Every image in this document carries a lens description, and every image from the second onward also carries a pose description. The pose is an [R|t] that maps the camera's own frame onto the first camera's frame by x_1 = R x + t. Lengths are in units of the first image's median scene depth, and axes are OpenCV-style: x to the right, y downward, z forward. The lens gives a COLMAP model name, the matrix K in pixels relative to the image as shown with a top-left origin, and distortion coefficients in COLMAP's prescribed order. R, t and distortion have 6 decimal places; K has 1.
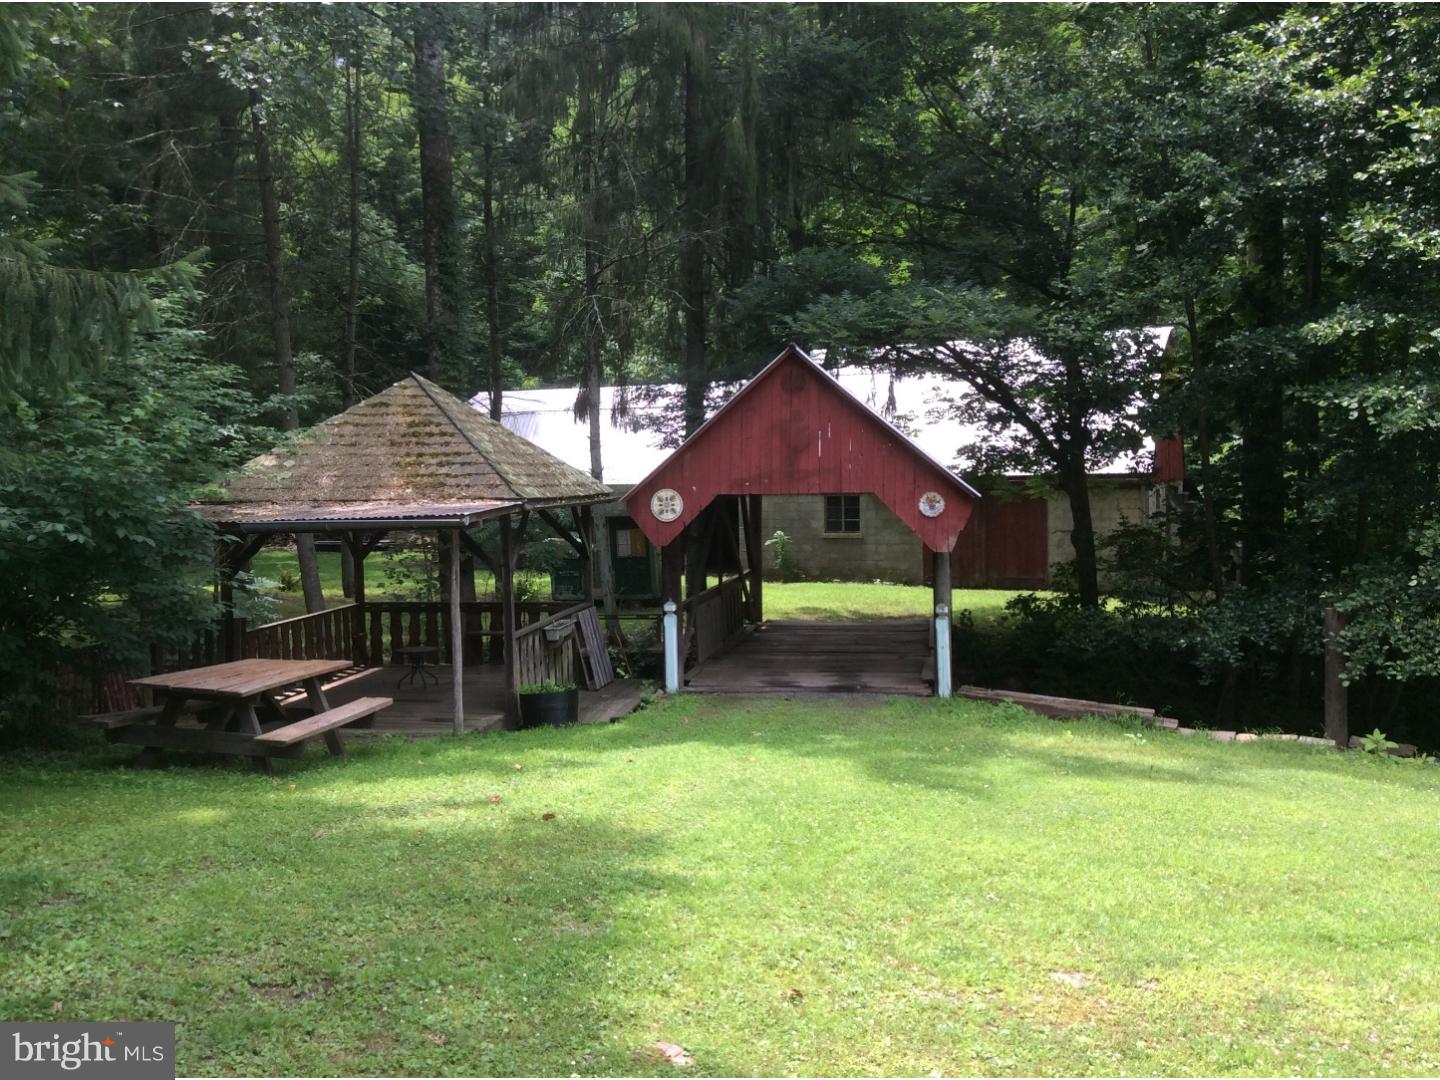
lens RADIAL K [[1330.9, 0, 722.7], [0, 1330.9, 546.2], [0, 0, 1]] dist [0.179450, -0.414605]
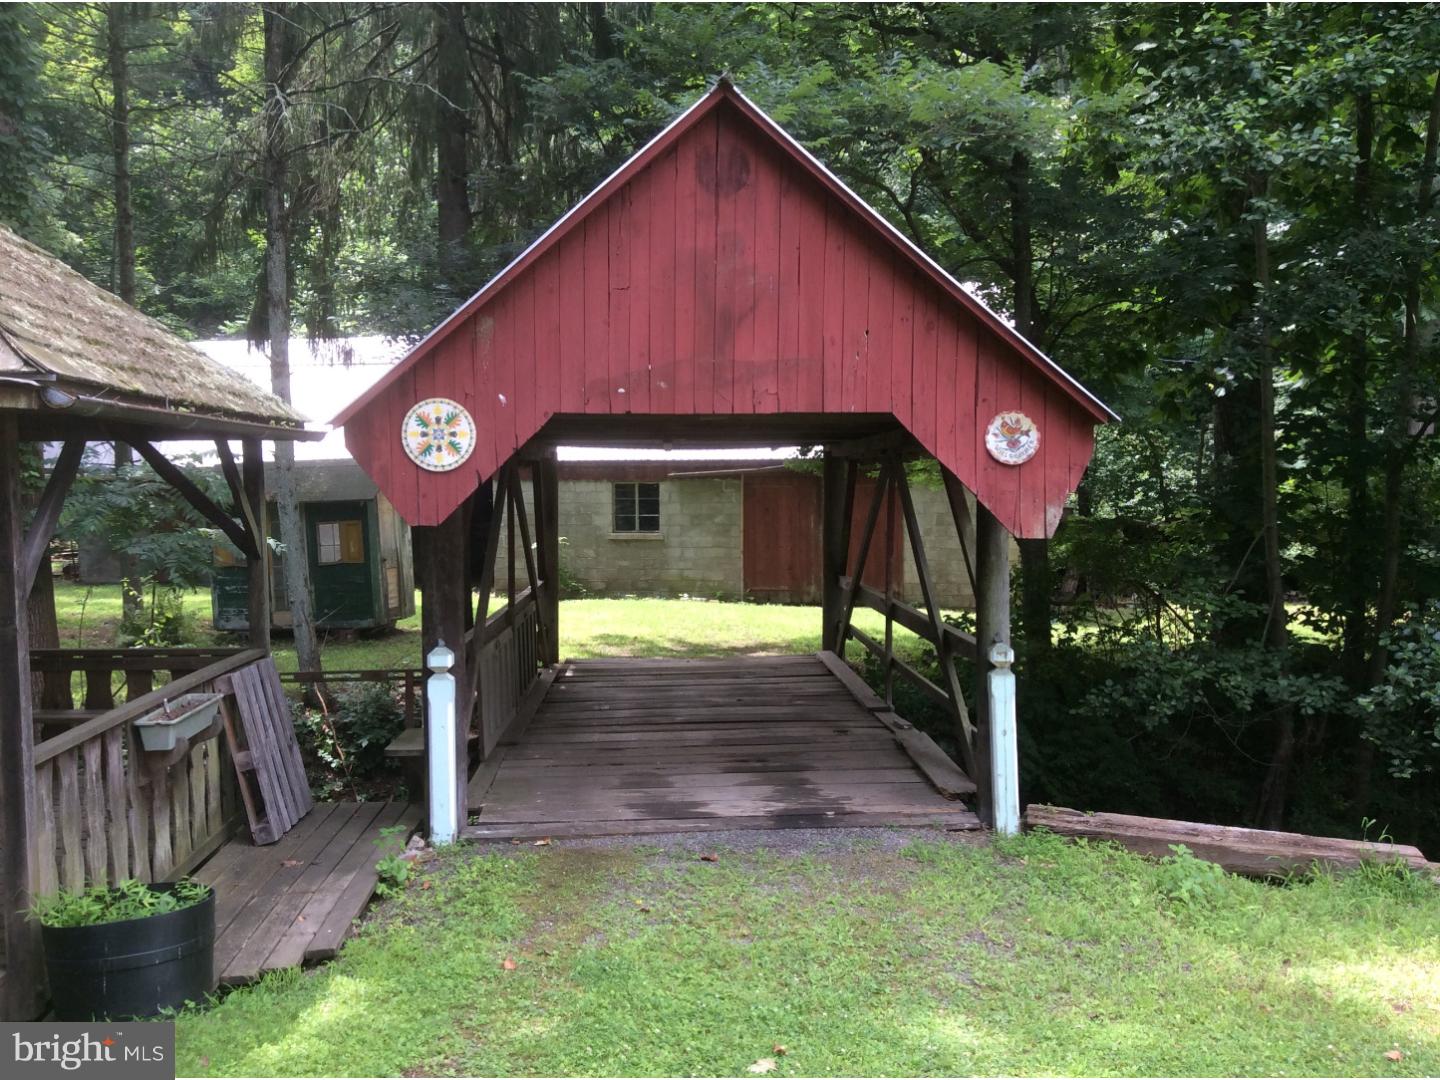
lens RADIAL K [[1330.9, 0, 722.7], [0, 1330.9, 546.2], [0, 0, 1]] dist [0.179450, -0.414605]
pose [[0.977156, -0.000146, 0.212525, -0.042751], [0.002334, 0.999947, -0.010044, 0.011032], [-0.212512, 0.010311, 0.977104, 0.514597]]
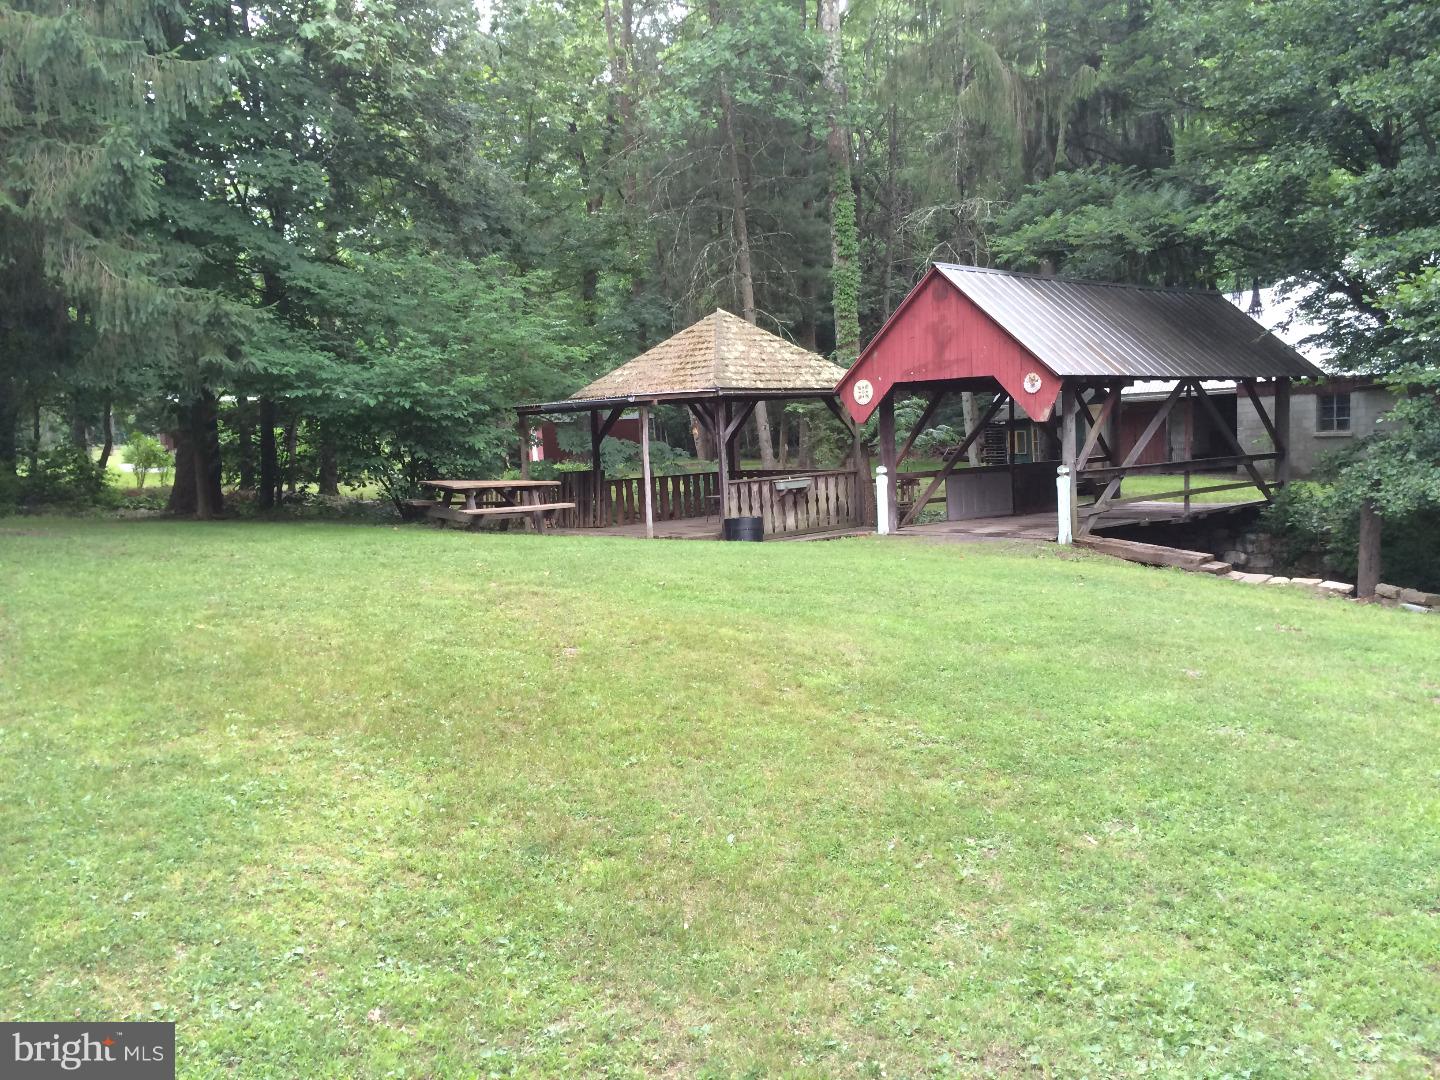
lens RADIAL K [[1245.7, 0, 724.6], [0, 1245.7, 547.6], [0, 0, 1]] dist [0.091224, -0.126125]
pose [[0.801921, 0.040857, -0.596031, 0.580804], [-0.007290, 0.998254, 0.058621, 0.051146], [0.597385, -0.042665, 0.800819, -0.100506]]
